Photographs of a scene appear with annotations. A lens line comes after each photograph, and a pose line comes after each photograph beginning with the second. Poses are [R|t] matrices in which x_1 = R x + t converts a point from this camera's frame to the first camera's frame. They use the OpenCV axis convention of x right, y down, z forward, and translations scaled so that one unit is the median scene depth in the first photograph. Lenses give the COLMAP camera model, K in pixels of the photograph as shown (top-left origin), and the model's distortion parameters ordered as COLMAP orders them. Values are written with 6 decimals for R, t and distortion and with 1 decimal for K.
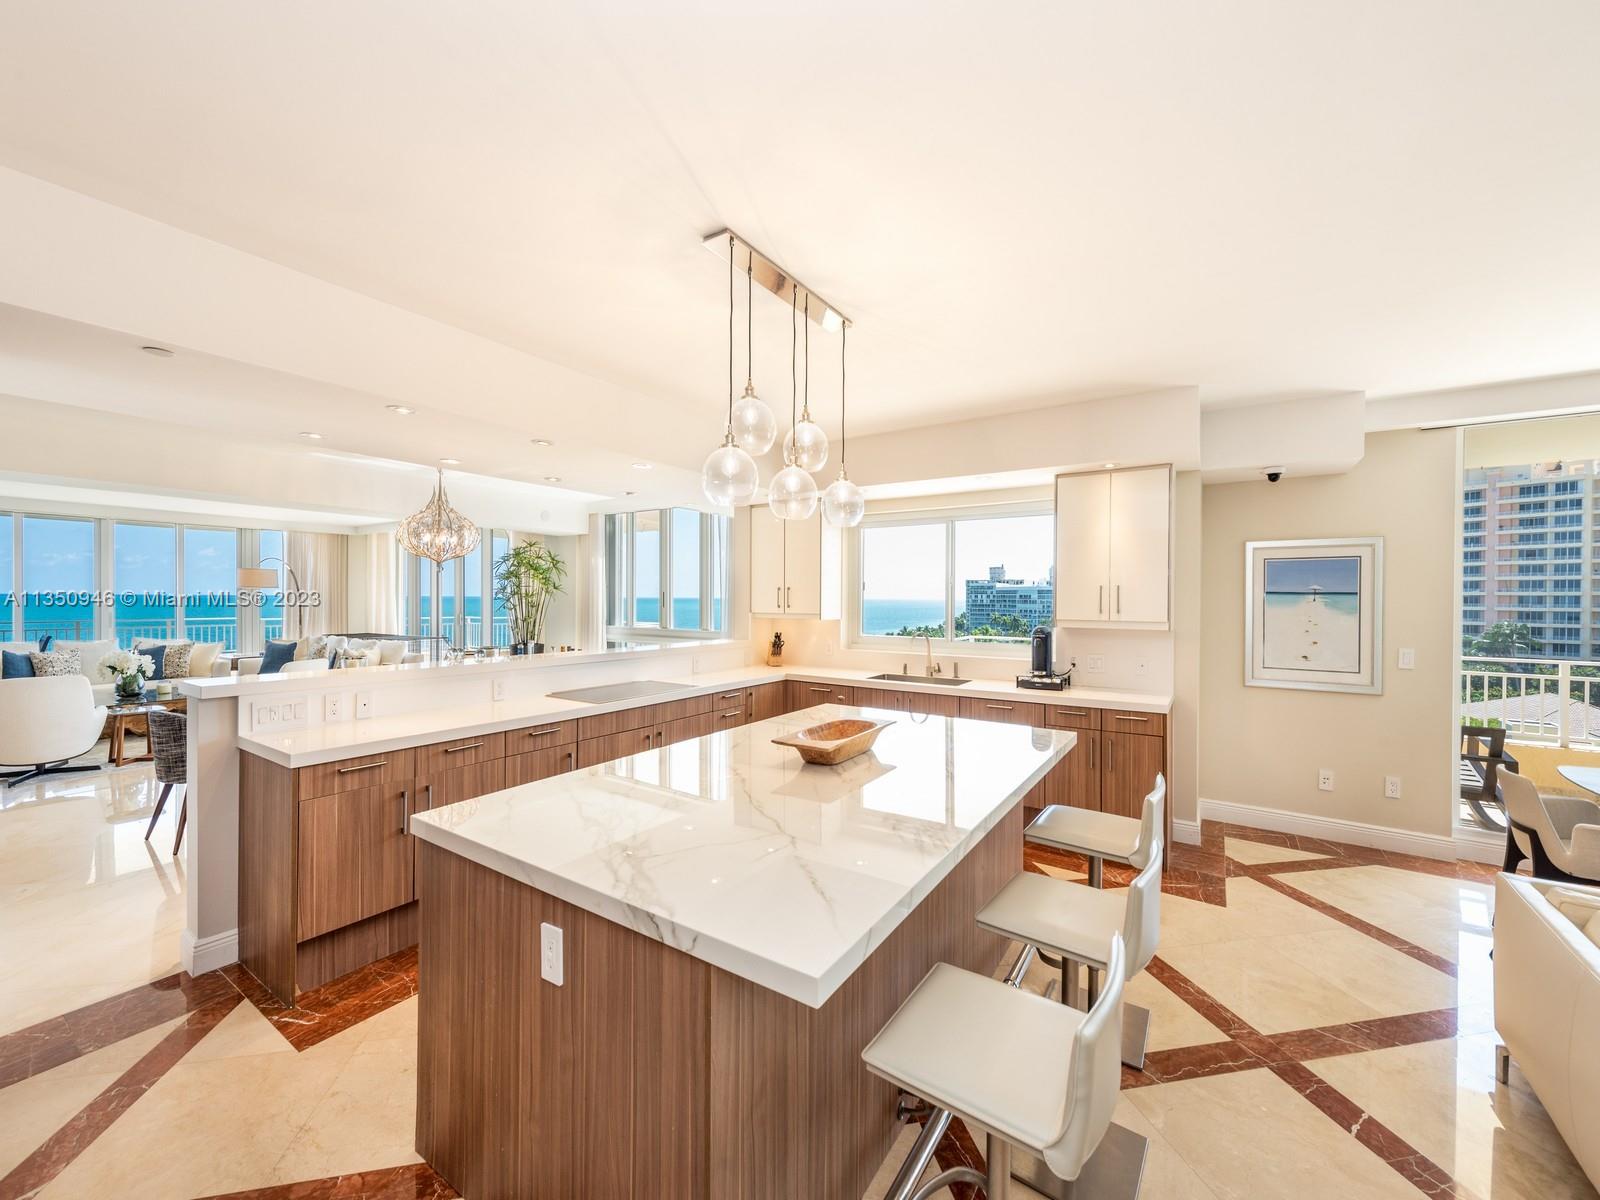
lens RADIAL K [[630.2, 0, 795.4], [0, 630.2, 602.1], [0, 0, 1]] dist [0.015695, -0.003343]
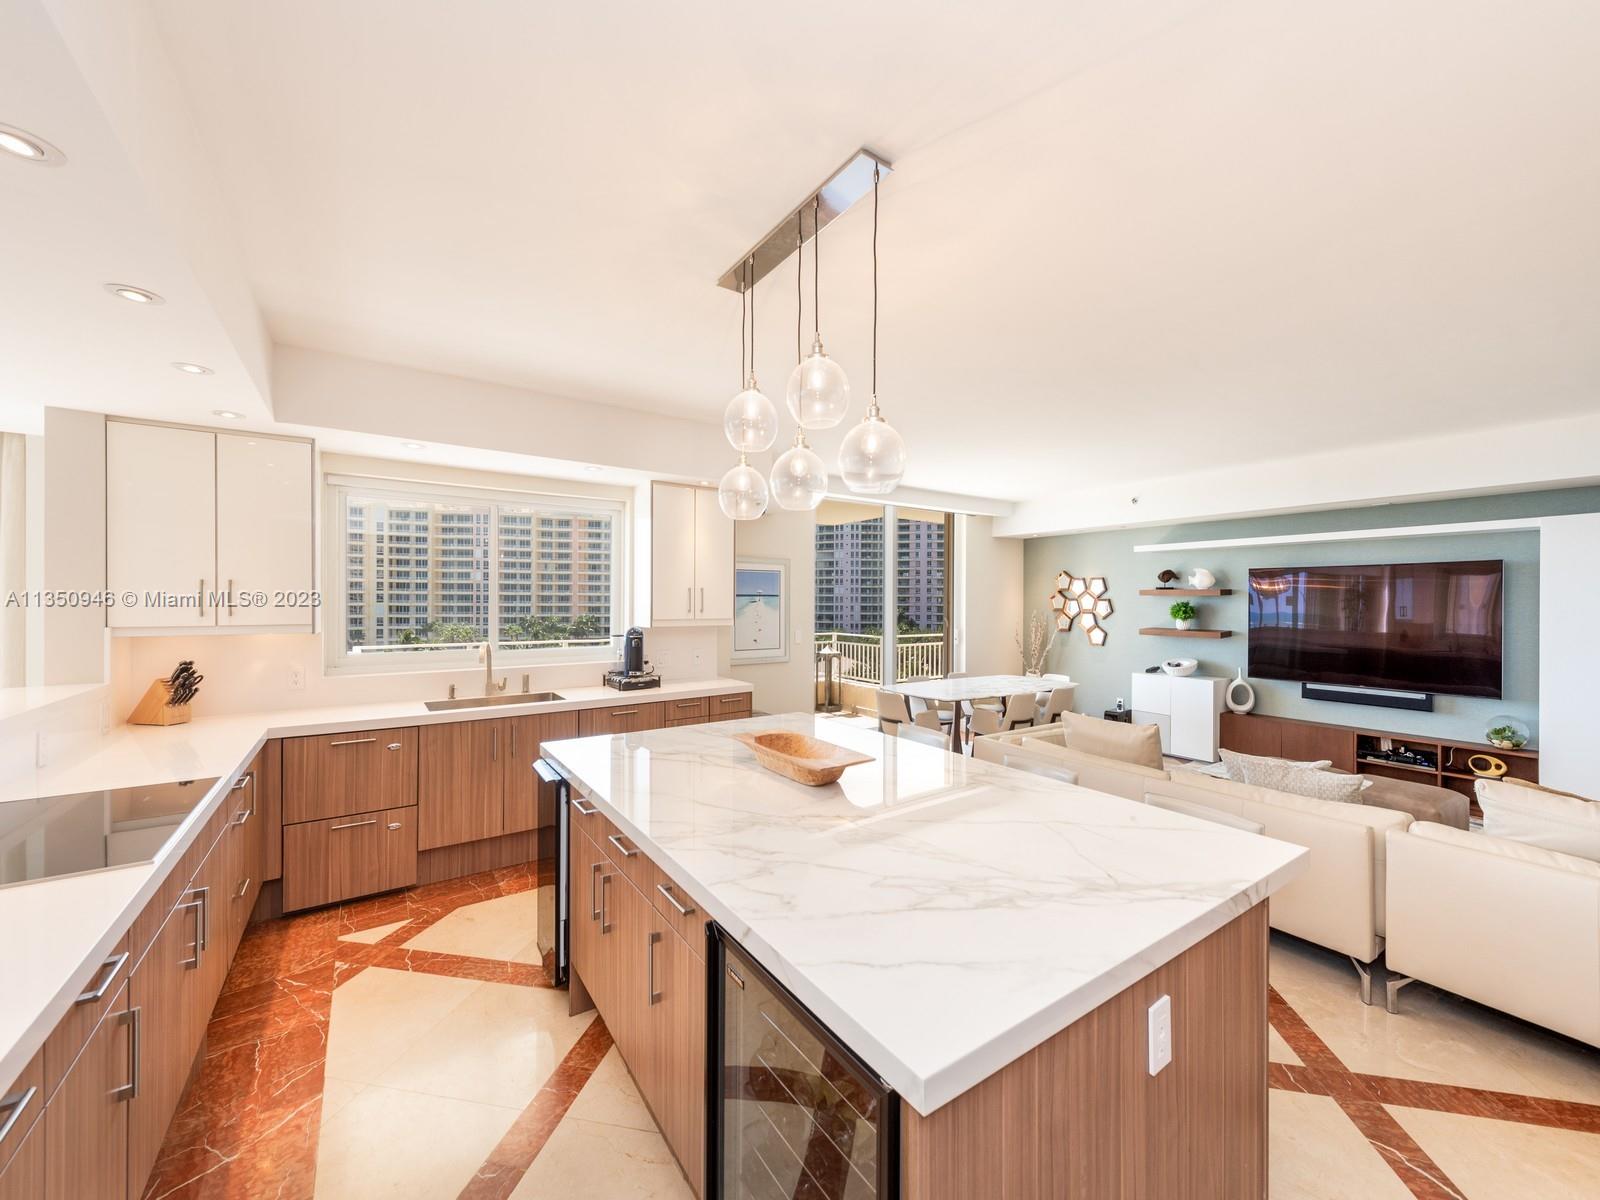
lens RADIAL K [[630.2, 0, 798.0], [0, 630.2, 602.3], [0, 0, 1]] dist [0.015695, -0.003343]
pose [[0.364797, -0.006677, 0.931063, -0.455386], [0.004517, 0.999975, 0.005401, -0.005398], [-0.931076, 0.002235, 0.364818, 0.389817]]
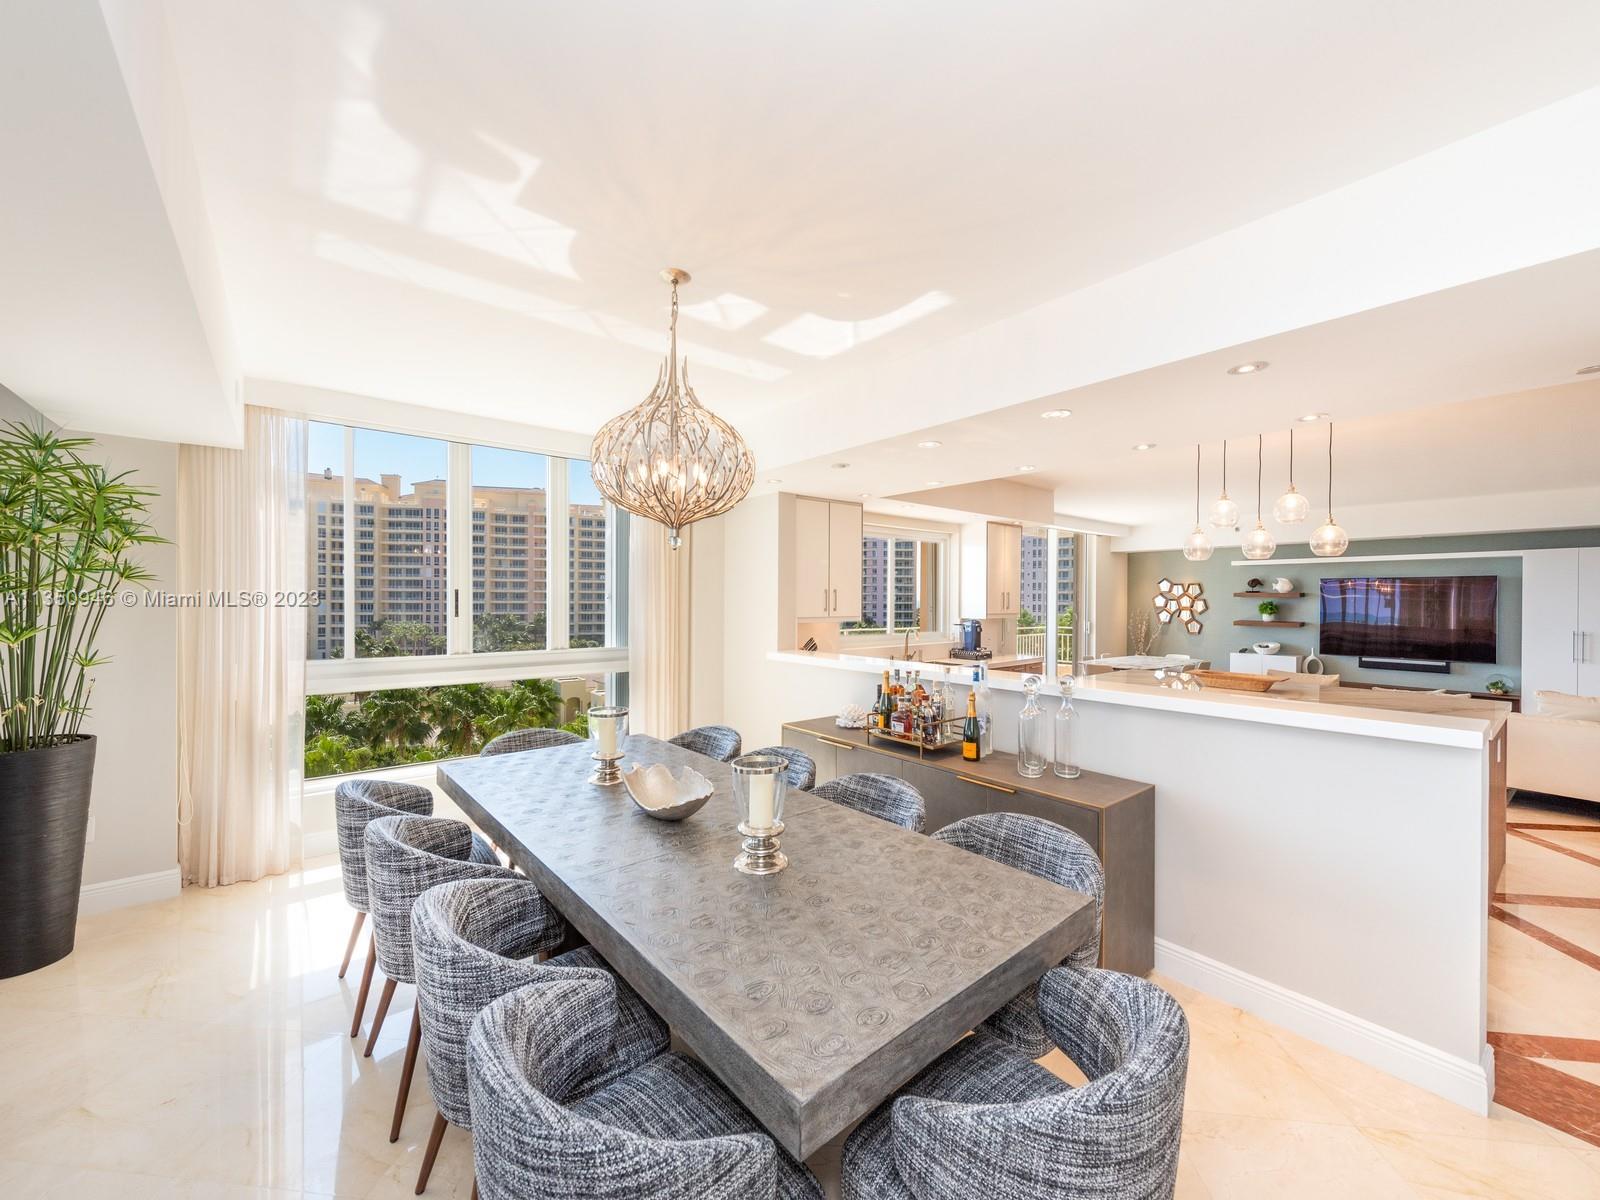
lens RADIAL K [[630.2, 0, 799.5], [0, 630.2, 599.1], [0, 0, 1]] dist [0.015695, -0.003343]
pose [[0.276353, -0.006493, 0.961034, -1.252187], [0.004401, 0.999975, 0.005490, -0.022828], [-0.961046, 0.002713, 0.276375, 1.061884]]
